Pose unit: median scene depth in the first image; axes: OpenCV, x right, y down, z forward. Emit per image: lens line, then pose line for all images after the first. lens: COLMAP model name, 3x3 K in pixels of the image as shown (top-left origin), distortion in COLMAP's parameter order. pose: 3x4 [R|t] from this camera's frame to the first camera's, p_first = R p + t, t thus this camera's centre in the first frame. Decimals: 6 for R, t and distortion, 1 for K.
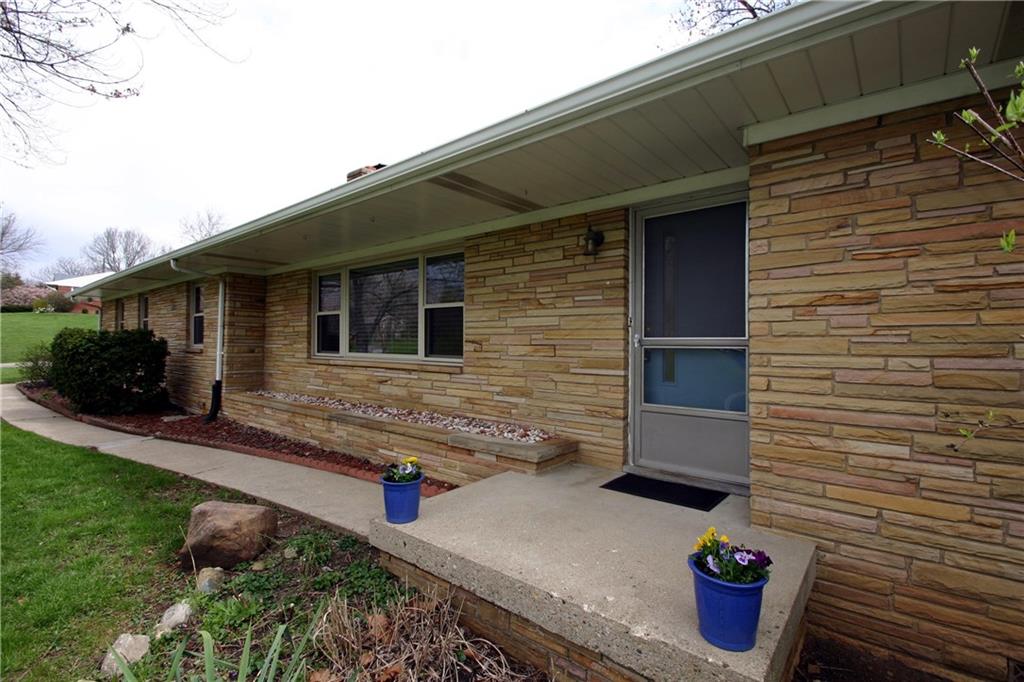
lens RADIAL K [[471.8, 0, 511.0], [0, 471.8, 339.7], [0, 0, 1]] dist [-0.001464, 0.000023]
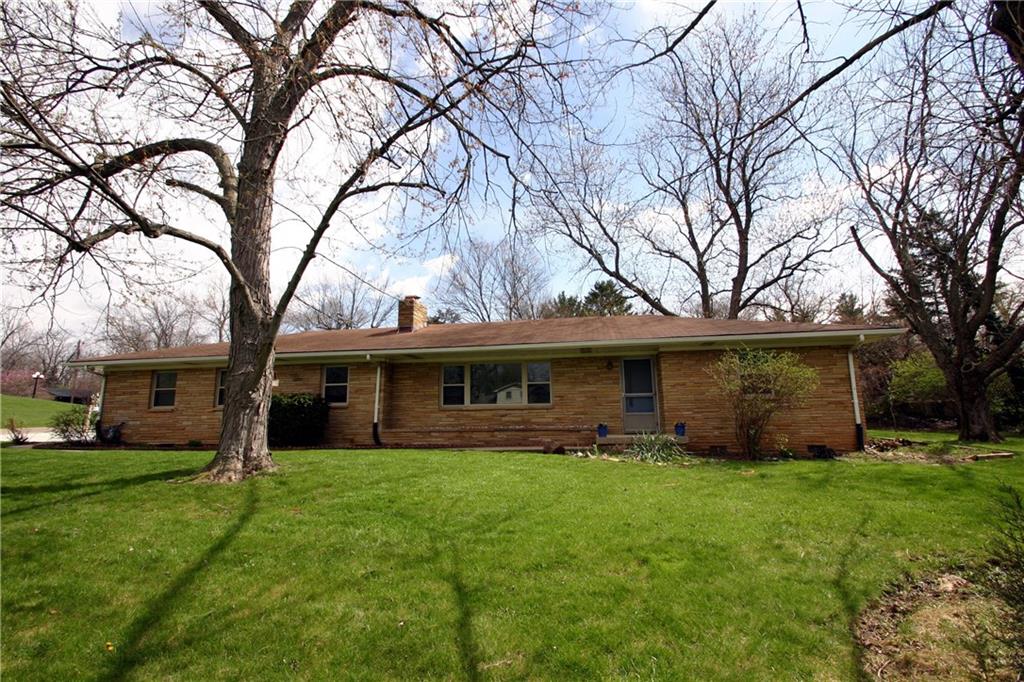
lens RADIAL K [[471.8, 0, 514.3], [0, 471.8, 341.6], [0, 0, 1]] dist [-0.001464, 0.000023]
pose [[0.865755, 0.058181, 0.497075, -1.645347], [0.017404, 0.989119, -0.146085, 0.082443], [-0.500165, 0.135125, 0.855322, -1.223478]]
